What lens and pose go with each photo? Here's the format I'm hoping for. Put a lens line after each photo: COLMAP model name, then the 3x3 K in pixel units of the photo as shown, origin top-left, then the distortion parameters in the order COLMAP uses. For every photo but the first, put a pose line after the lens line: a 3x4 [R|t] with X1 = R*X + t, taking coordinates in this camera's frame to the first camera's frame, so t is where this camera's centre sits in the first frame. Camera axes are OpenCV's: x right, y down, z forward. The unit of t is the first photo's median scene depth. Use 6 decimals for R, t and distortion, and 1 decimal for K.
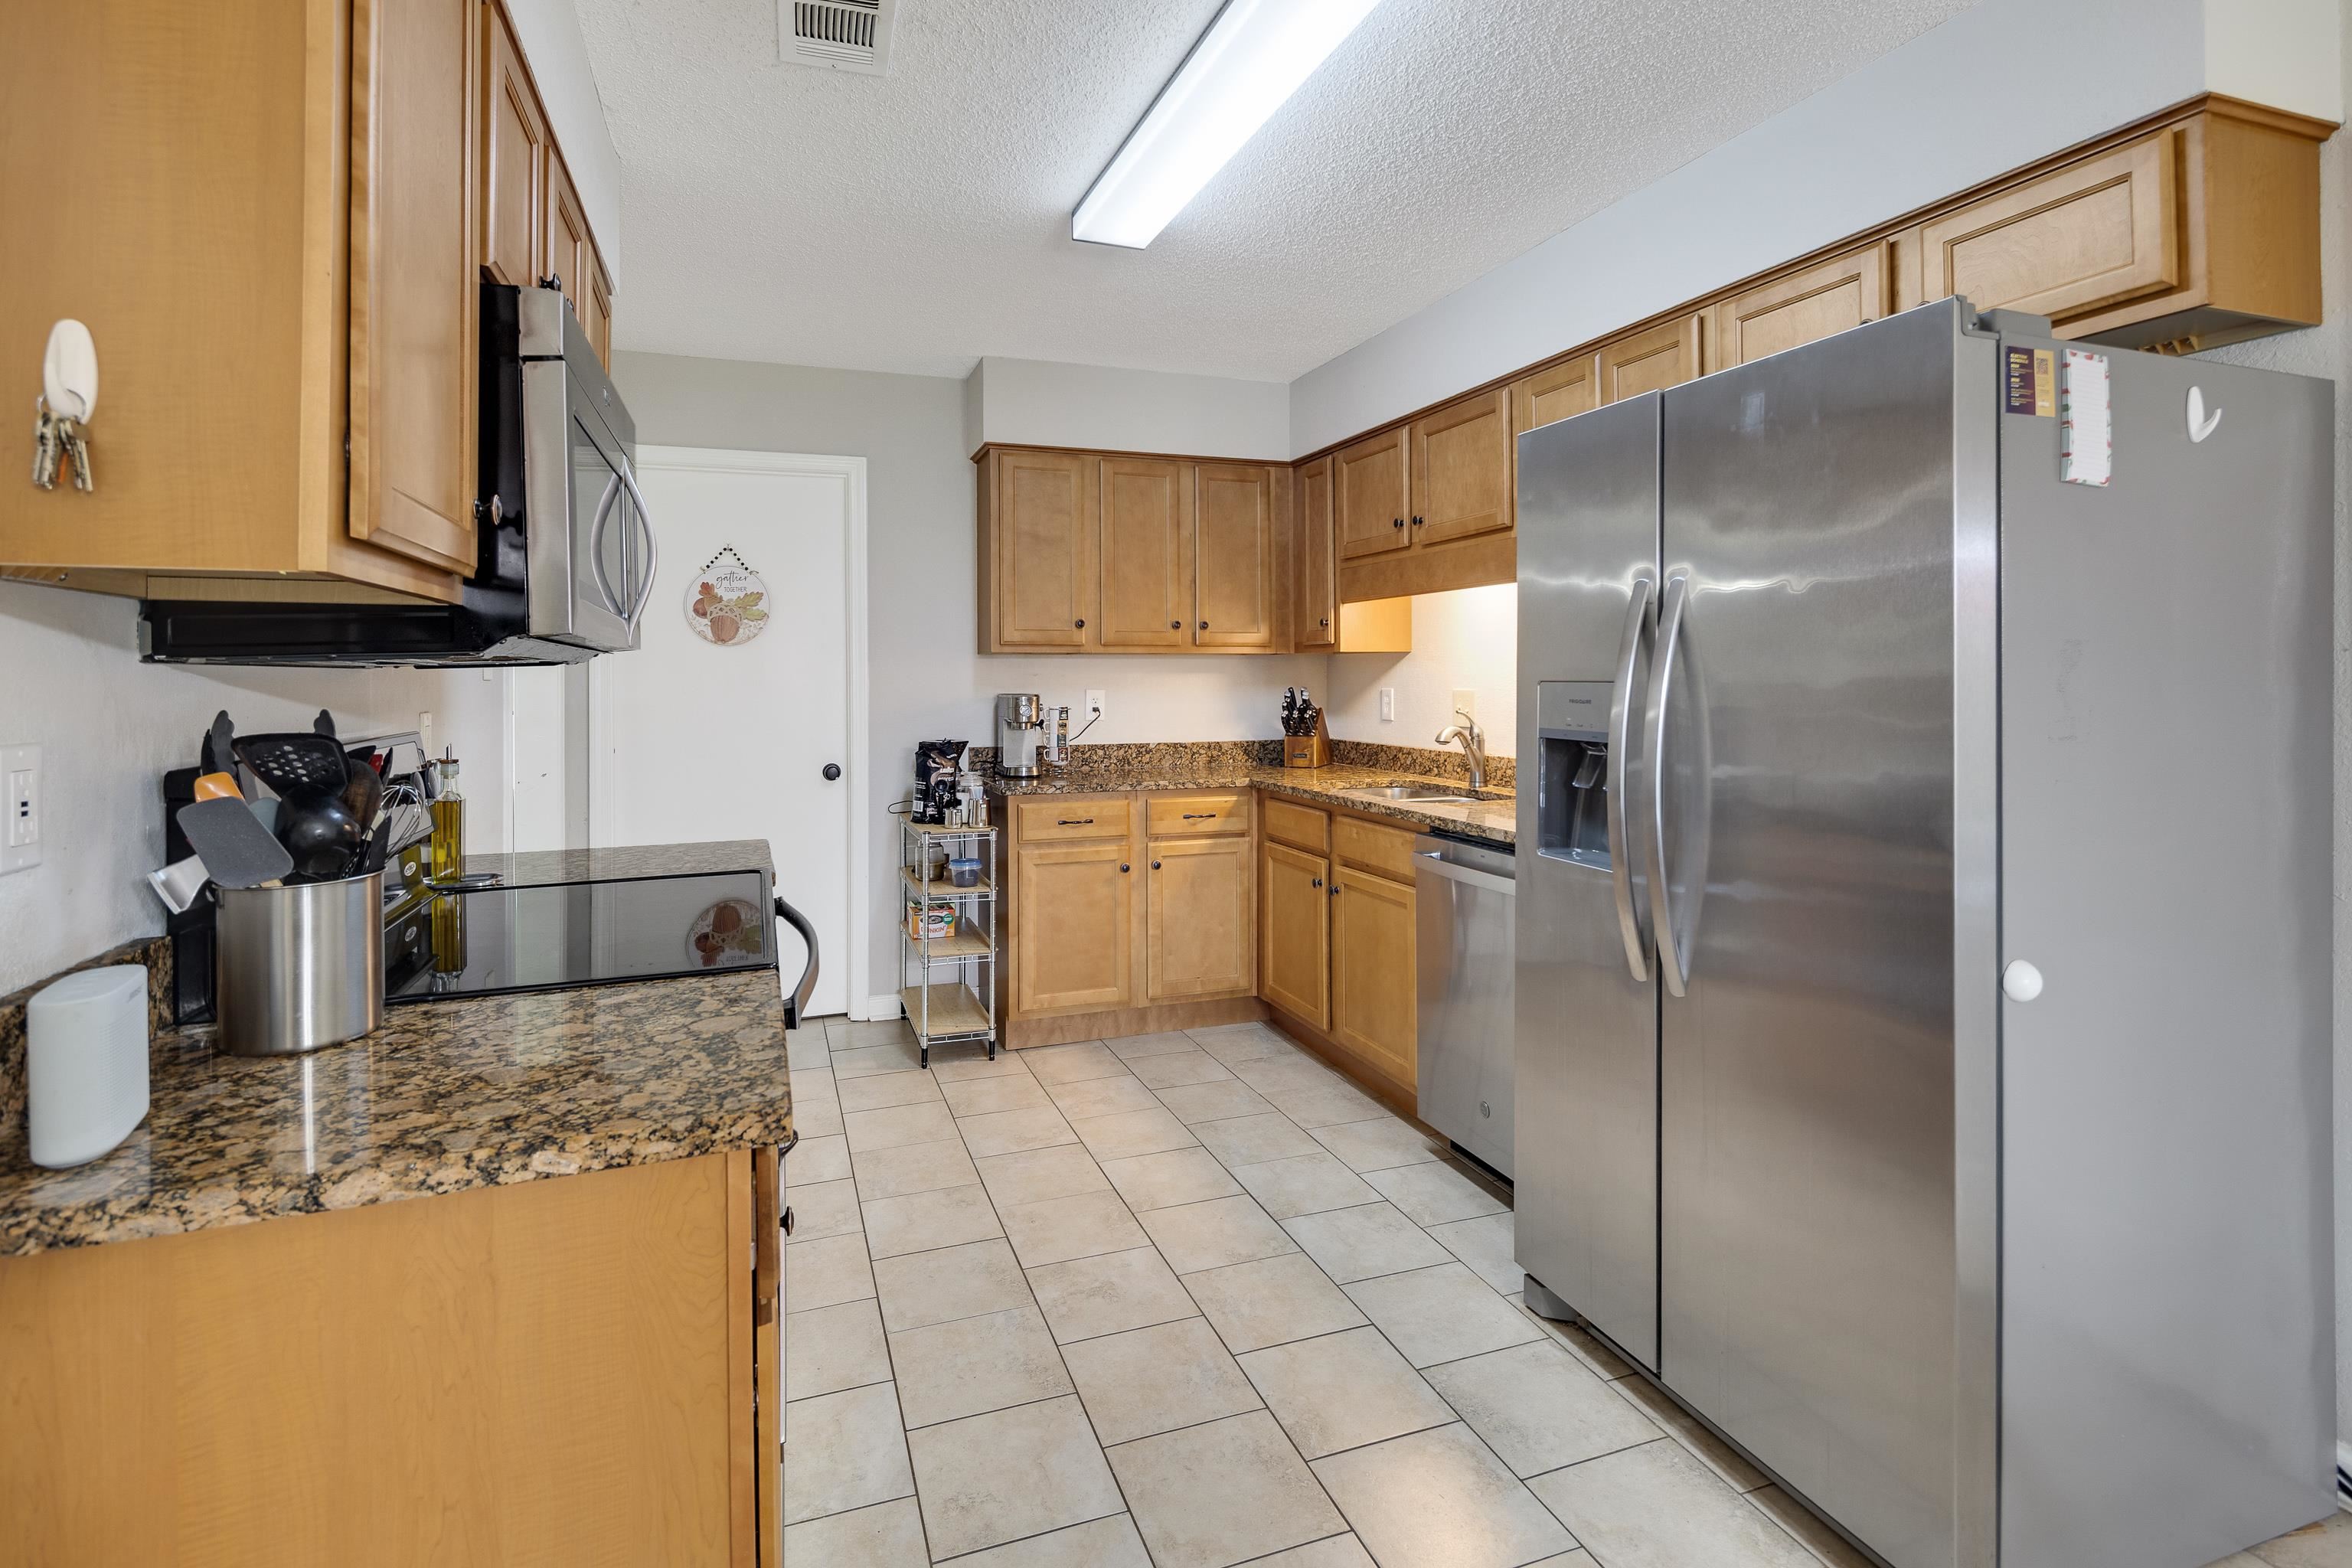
lens RADIAL K [[1129.3, 0, 1174.9], [0, 1129.3, 674.8], [0, 0, 1]] dist [0.000549, -0.000083]
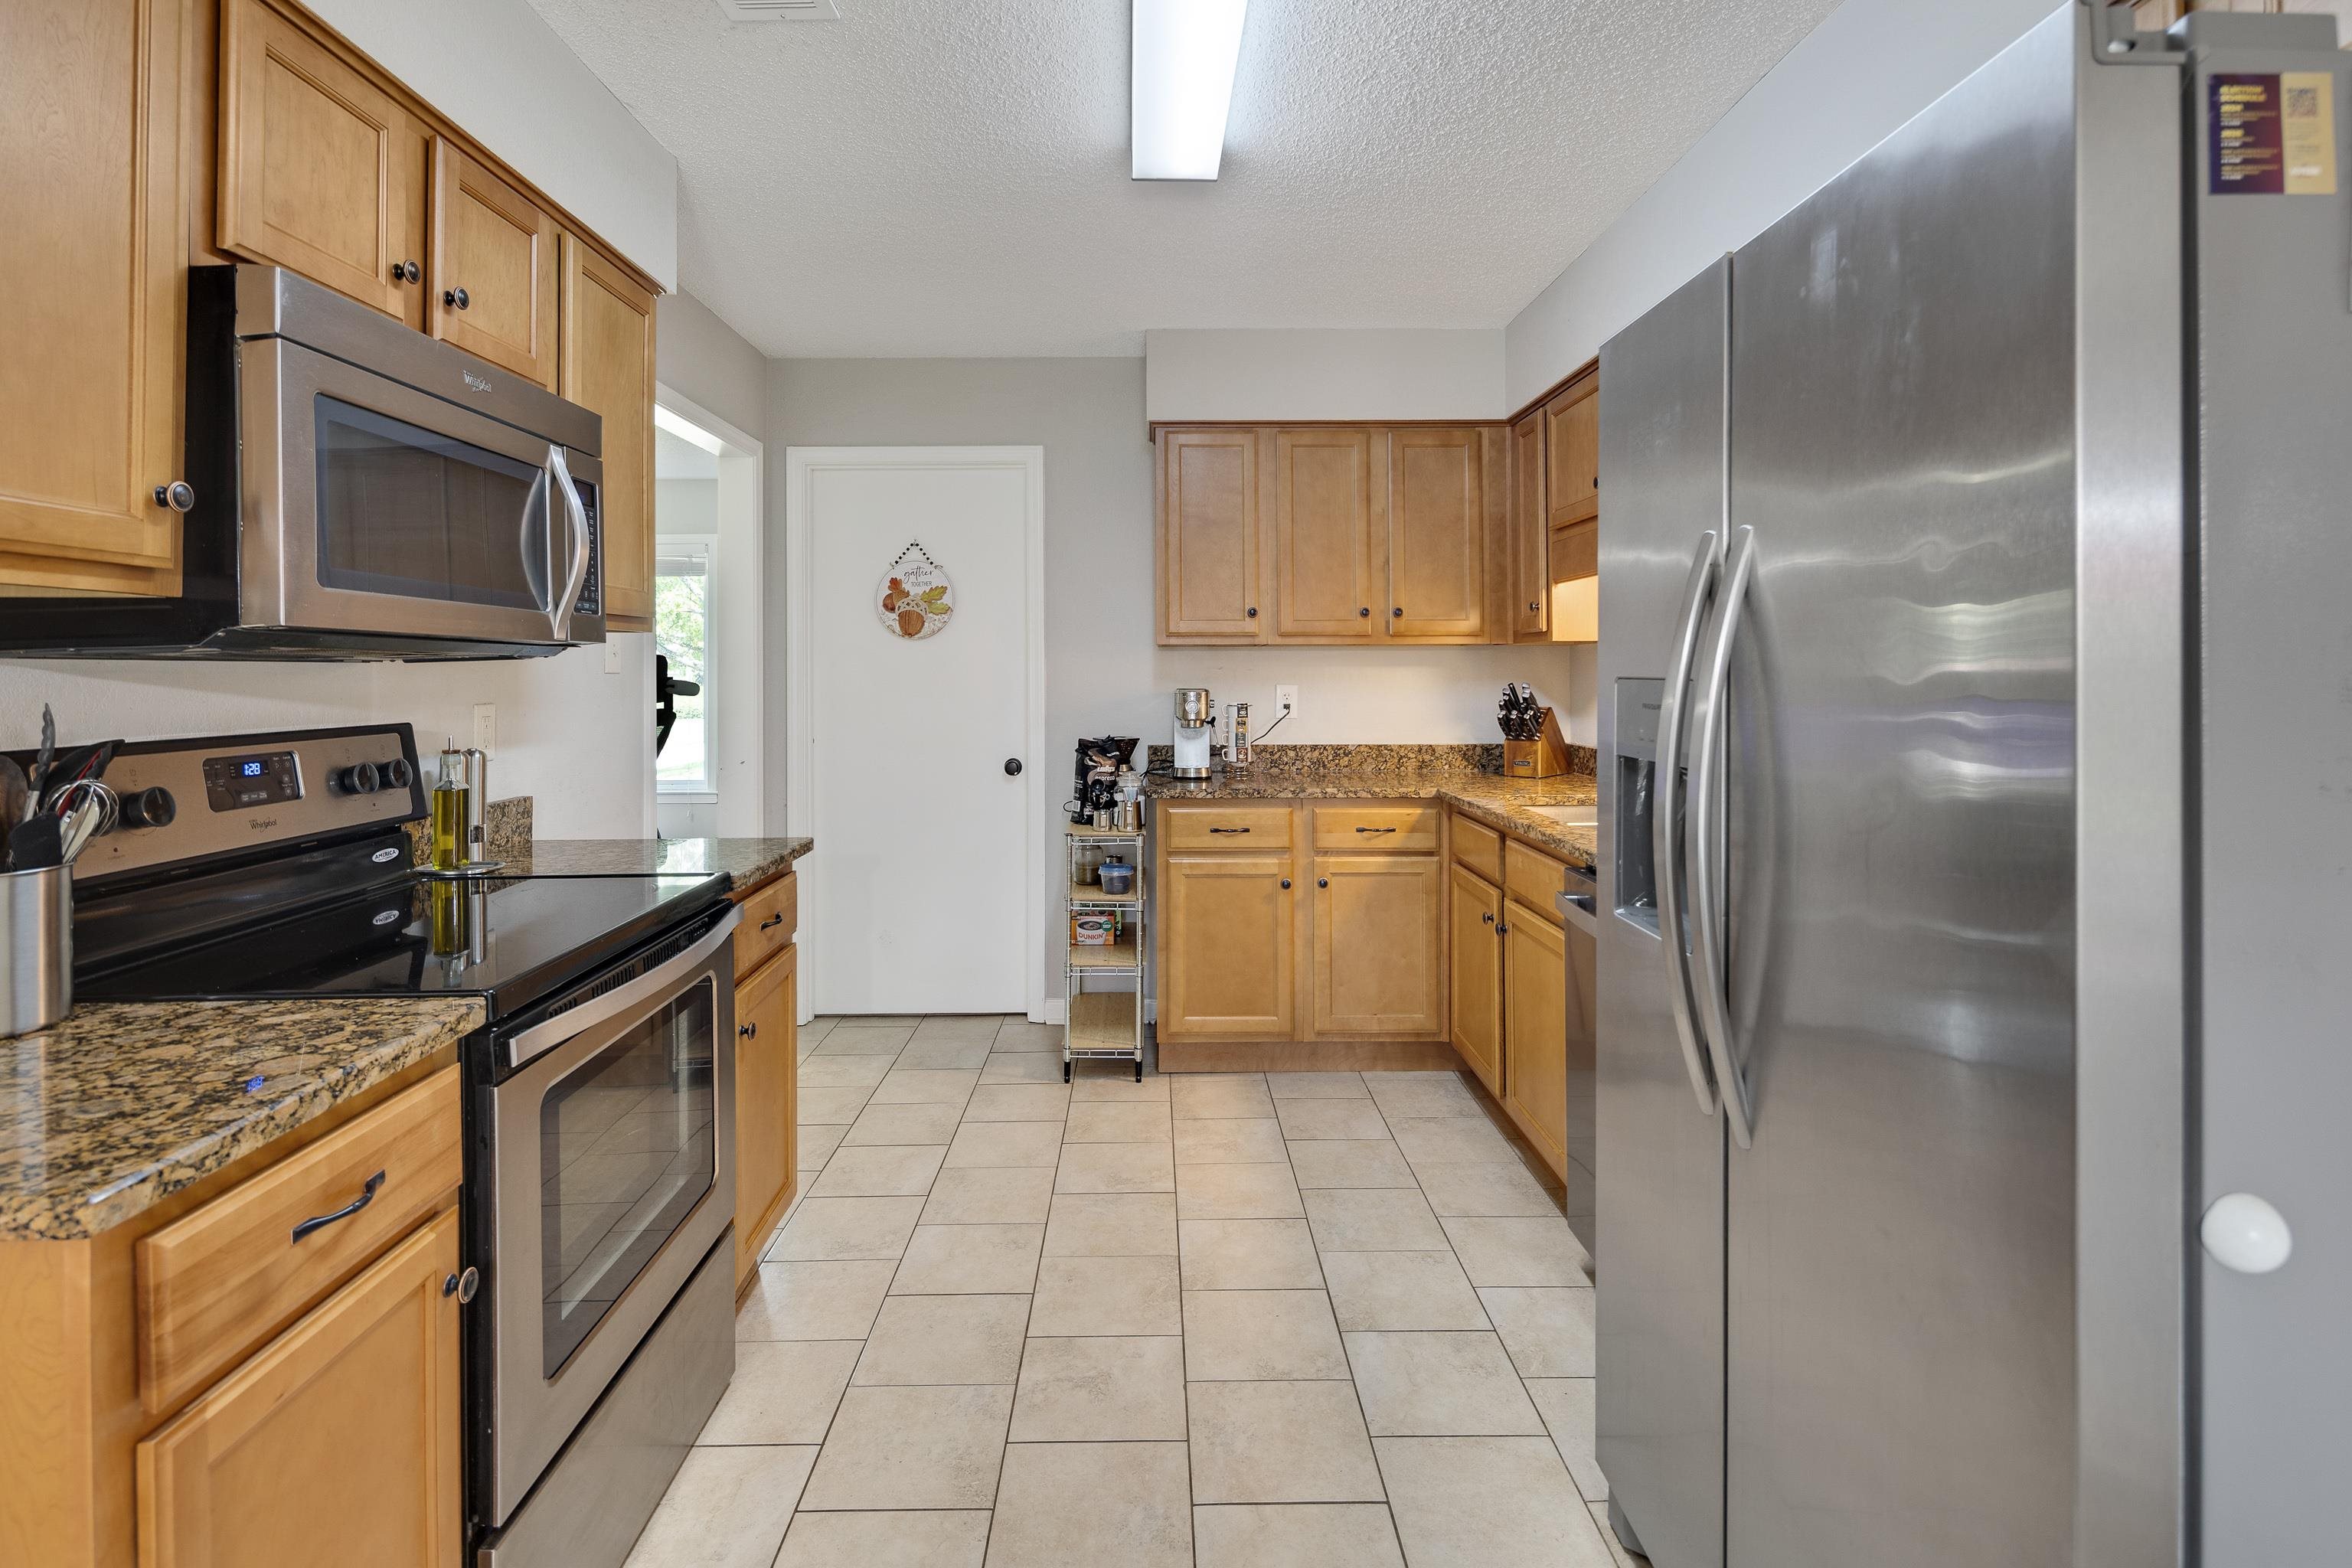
lens RADIAL K [[1136.0, 0, 1171.4], [0, 1136.0, 664.4], [0, 0, 1]] dist [0.009028, -0.007247]
pose [[0.944468, -0.000663, -0.328603, 0.163416], [-0.000344, 0.999995, -0.003005, -0.000495], [0.328603, 0.002951, 0.944463, 0.115409]]
